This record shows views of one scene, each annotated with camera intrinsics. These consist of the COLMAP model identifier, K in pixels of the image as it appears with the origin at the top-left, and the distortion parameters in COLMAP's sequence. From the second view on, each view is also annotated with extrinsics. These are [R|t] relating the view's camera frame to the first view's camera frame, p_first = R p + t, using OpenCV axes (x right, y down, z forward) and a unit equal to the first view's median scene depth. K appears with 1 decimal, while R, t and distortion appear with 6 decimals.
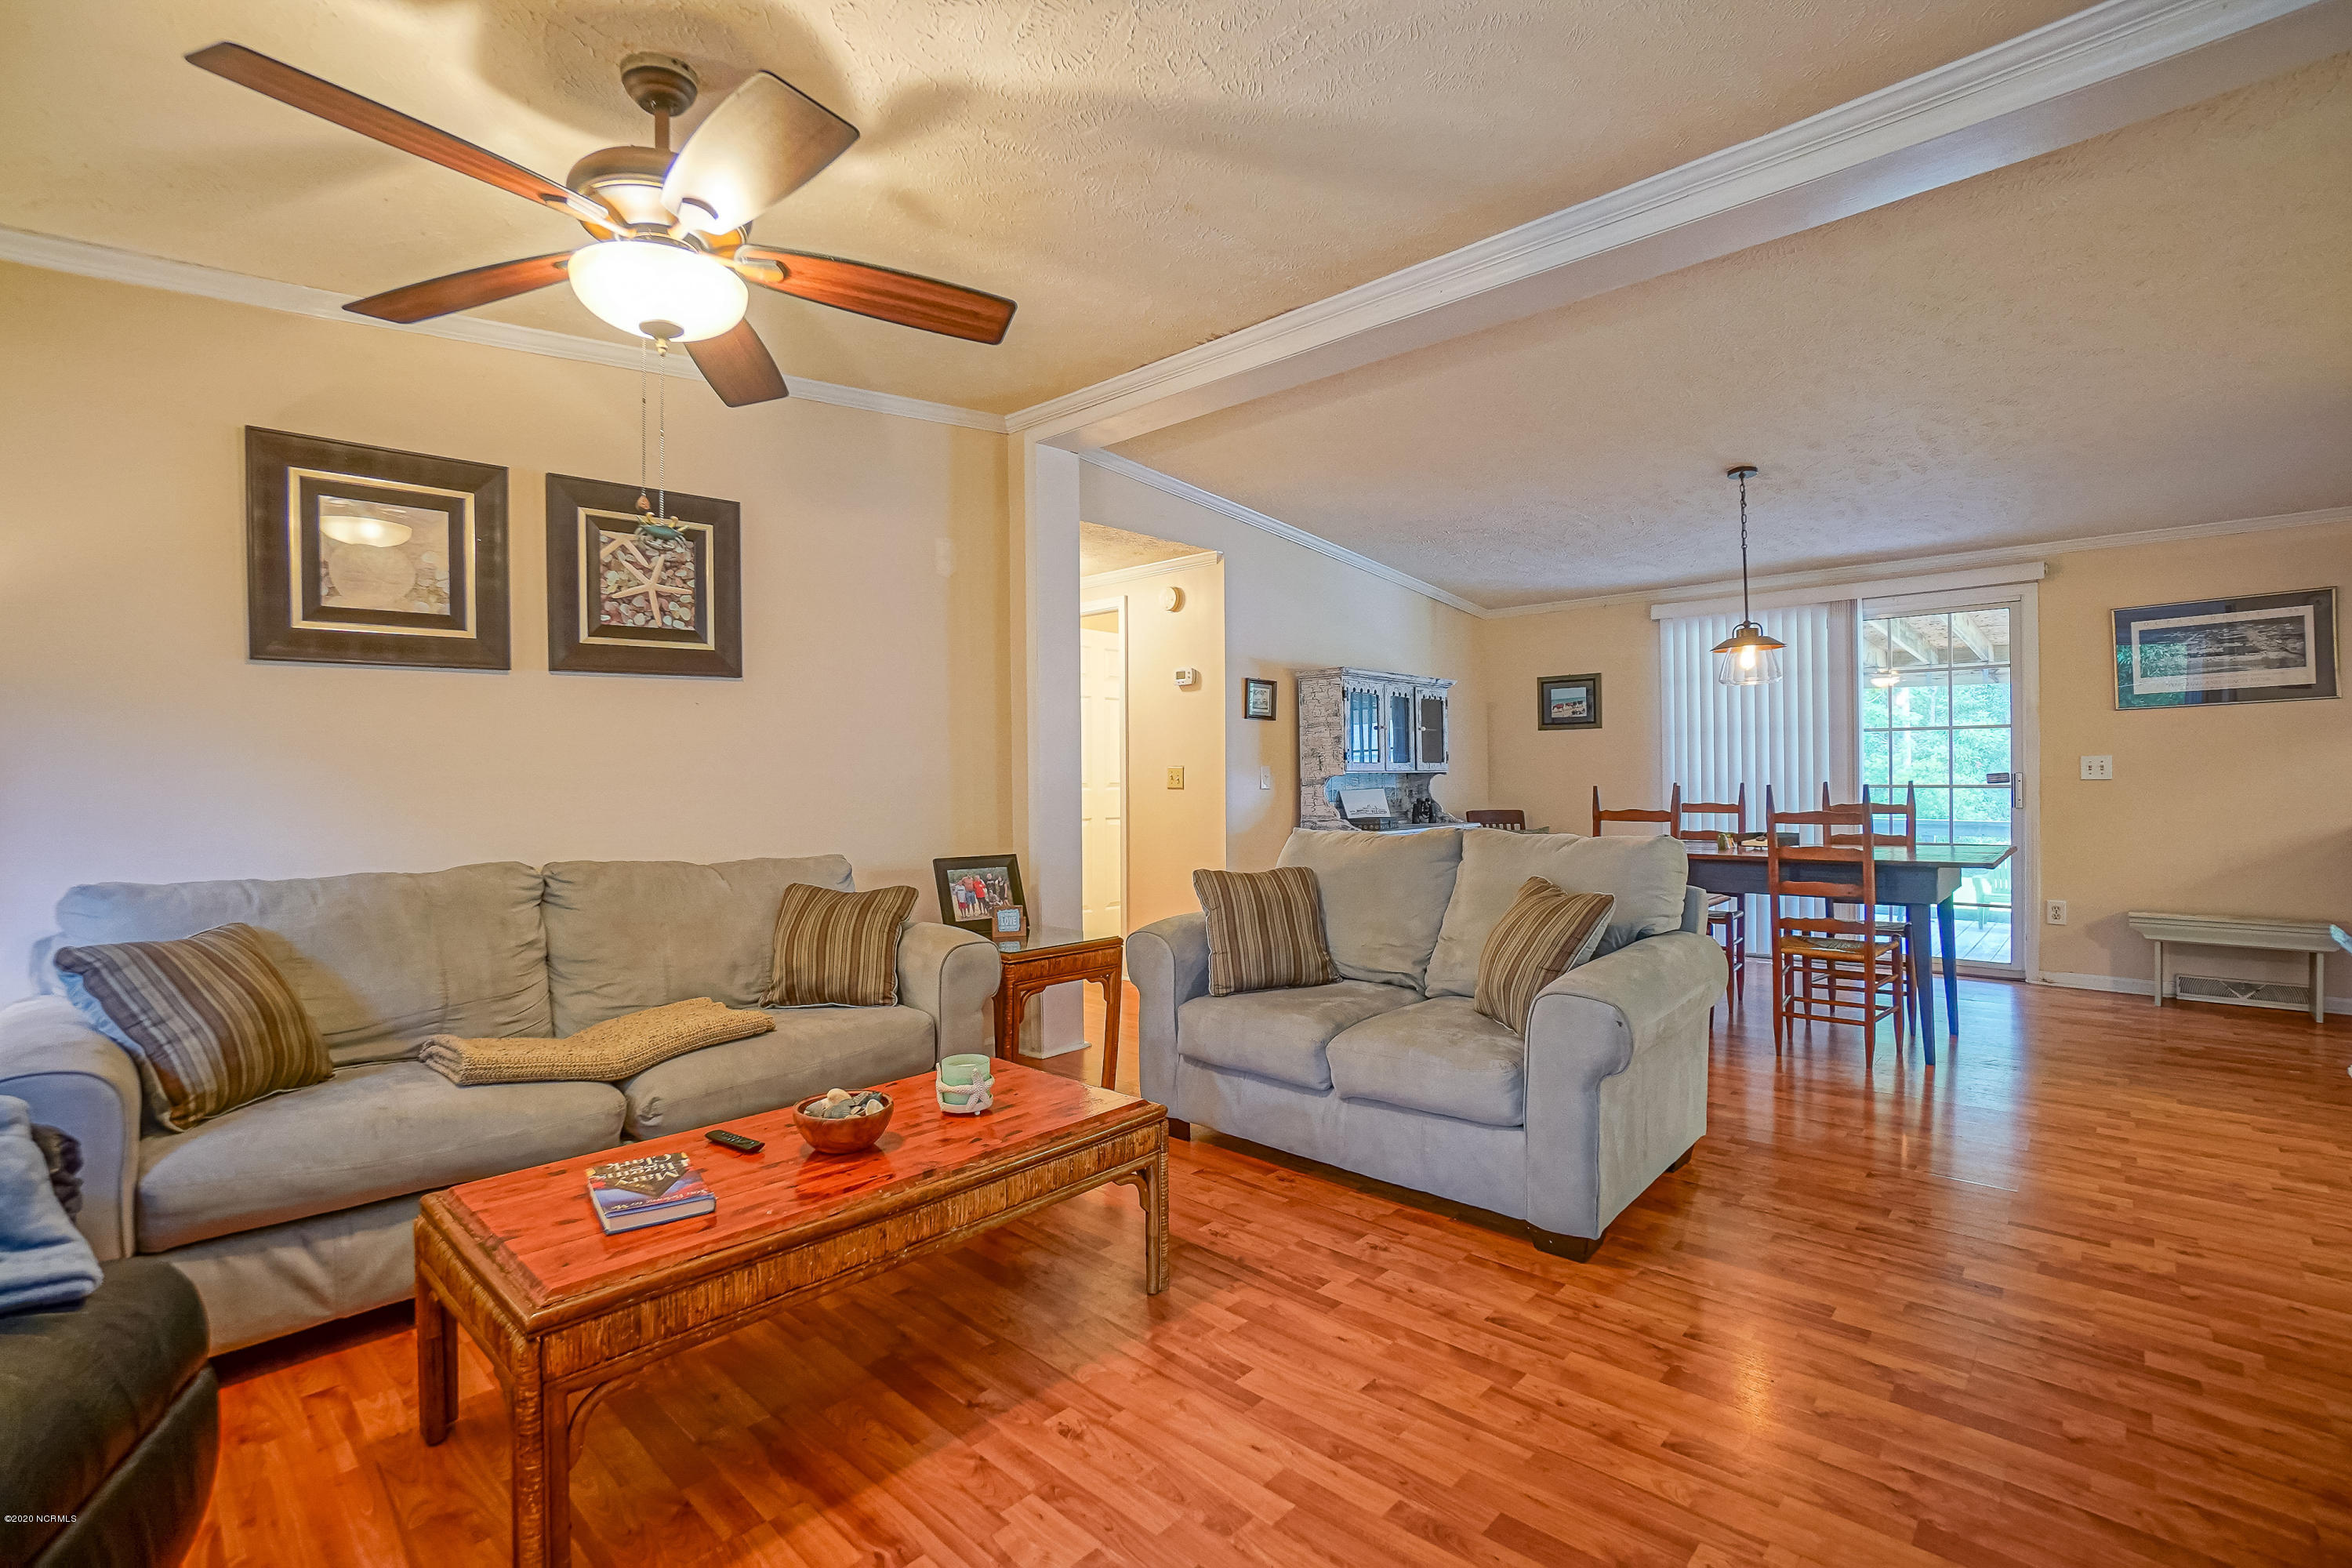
lens RADIAL K [[1037.4, 0, 1211.8], [0, 1037.4, 780.8], [0, 0, 1]] dist [0.002276, 0.000875]
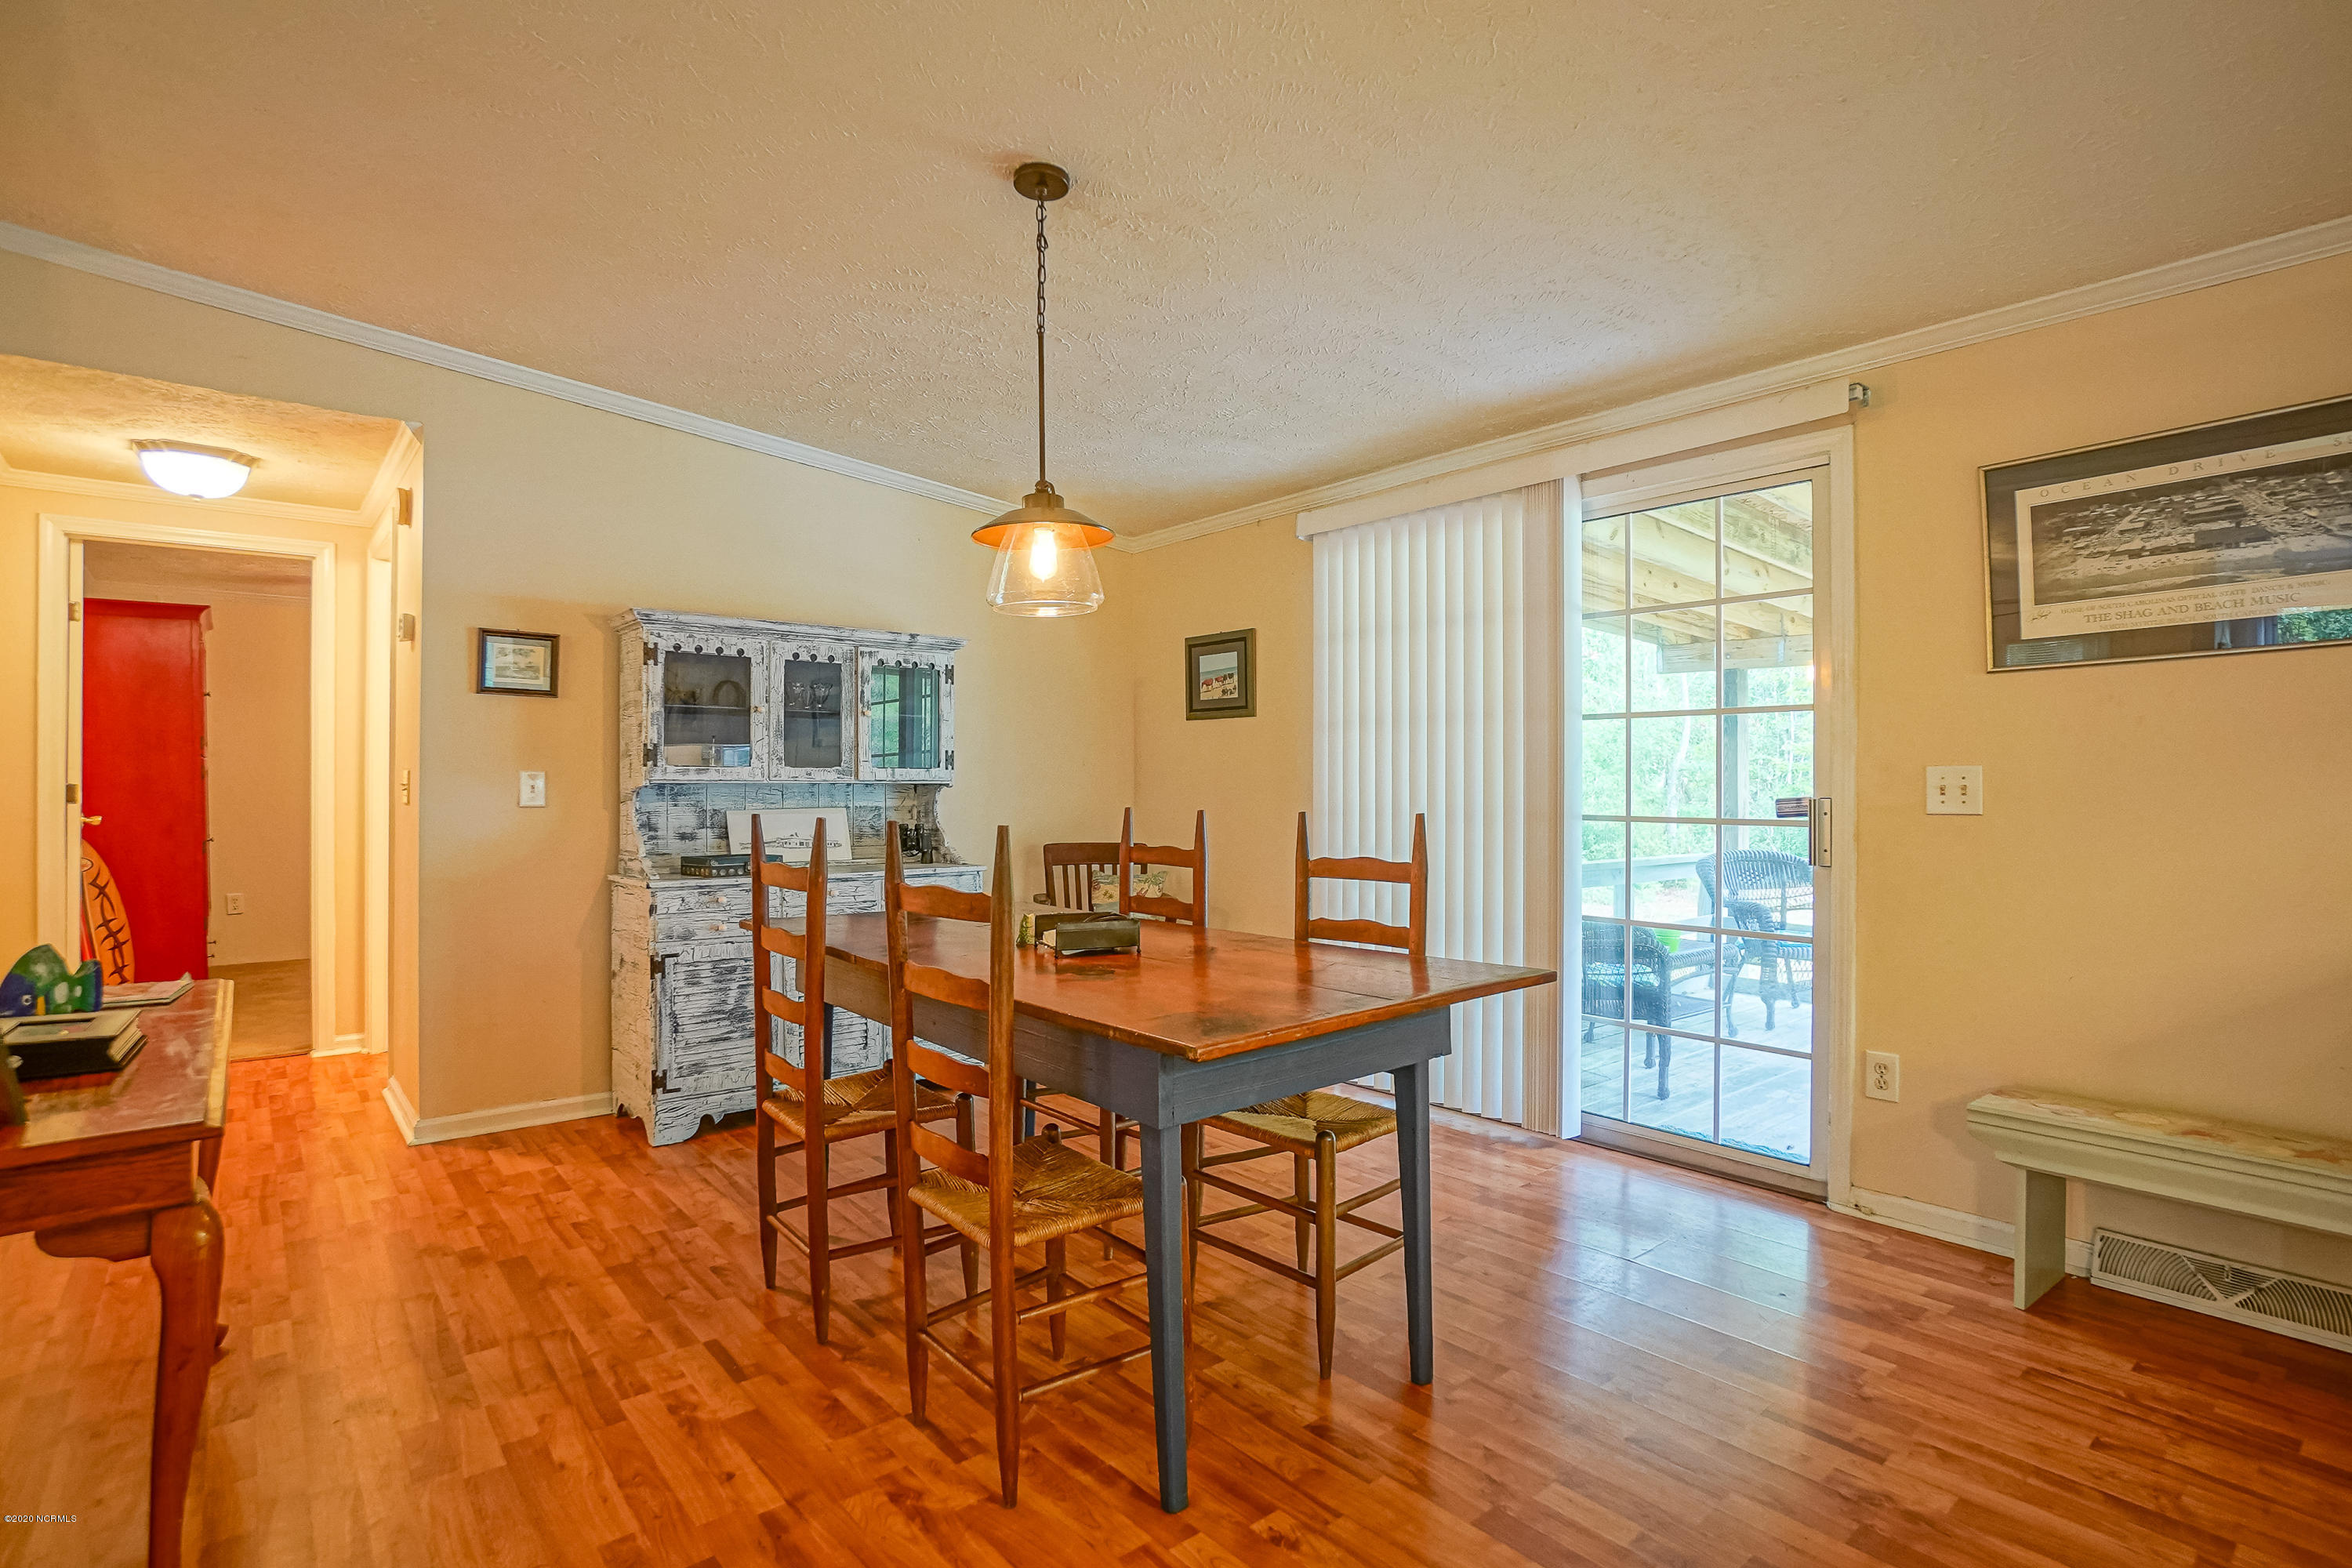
lens RADIAL K [[1154.1, 0, 1176.0], [0, 1154.1, 784.0], [0, 0, 1]] dist [0.000381, -0.000282]
pose [[0.988627, 0.011006, -0.149984, 0.537191], [-0.011739, 0.999923, -0.003998, -0.008511], [0.149928, 0.005713, 0.988680, 0.380262]]
